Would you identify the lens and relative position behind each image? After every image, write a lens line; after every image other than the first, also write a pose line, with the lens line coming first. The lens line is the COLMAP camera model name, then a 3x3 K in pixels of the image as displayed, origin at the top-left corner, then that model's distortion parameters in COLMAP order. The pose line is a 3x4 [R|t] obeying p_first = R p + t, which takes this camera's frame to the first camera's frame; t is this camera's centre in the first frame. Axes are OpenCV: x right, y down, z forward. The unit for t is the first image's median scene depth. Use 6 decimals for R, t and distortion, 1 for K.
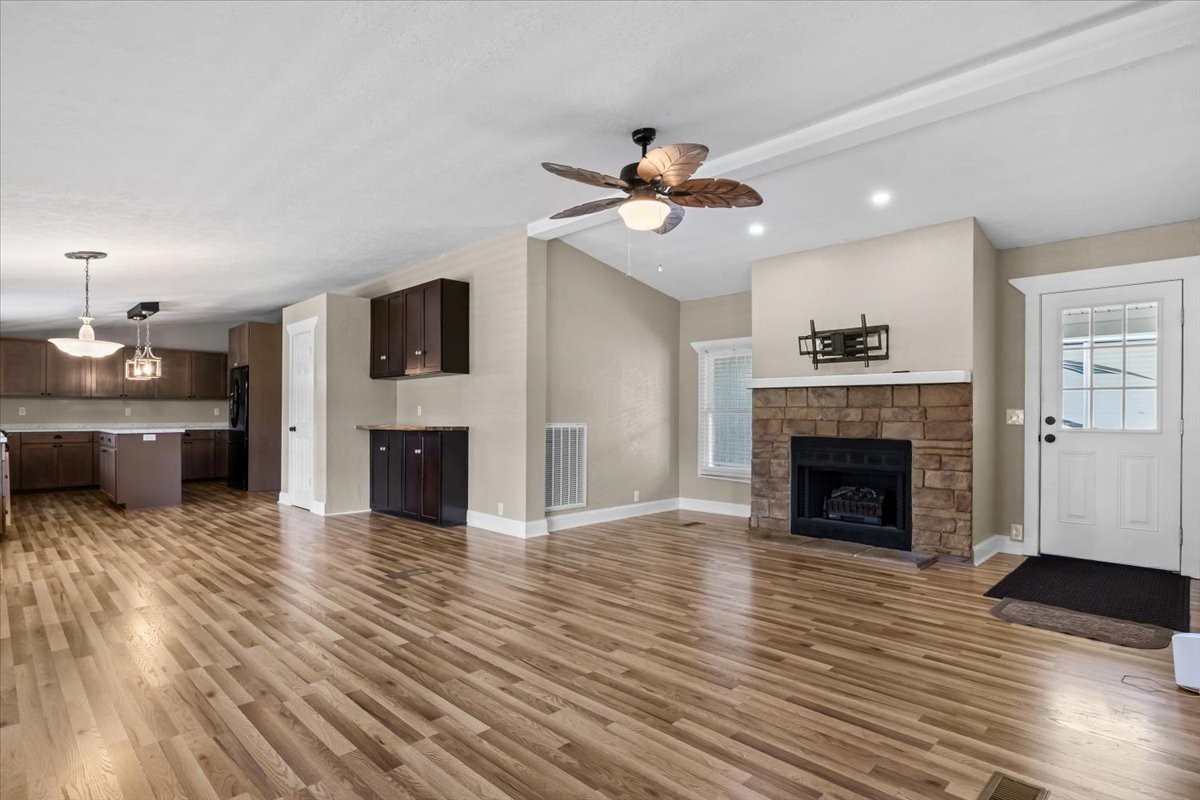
lens RADIAL K [[612.3, 0, 597.0], [0, 612.3, 417.2], [0, 0, 1]] dist [-0.006460, -0.000518]
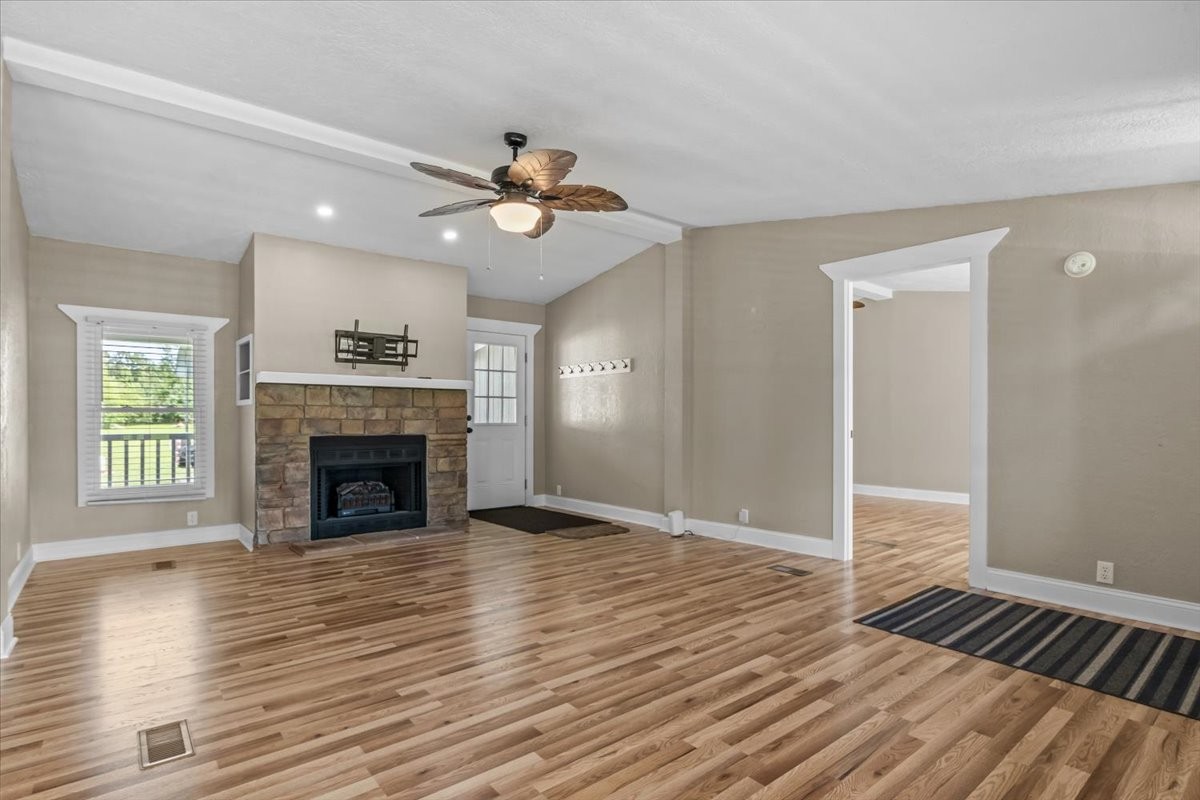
lens RADIAL K [[612.3, 0, 597.0], [0, 612.3, 417.2], [0, 0, 1]] dist [-0.006460, -0.000518]
pose [[0.100943, -0.002635, 0.994889, -0.668861], [0.004958, 0.999985, 0.002145, 0.001907], [-0.994880, 0.004716, 0.100955, 0.548699]]
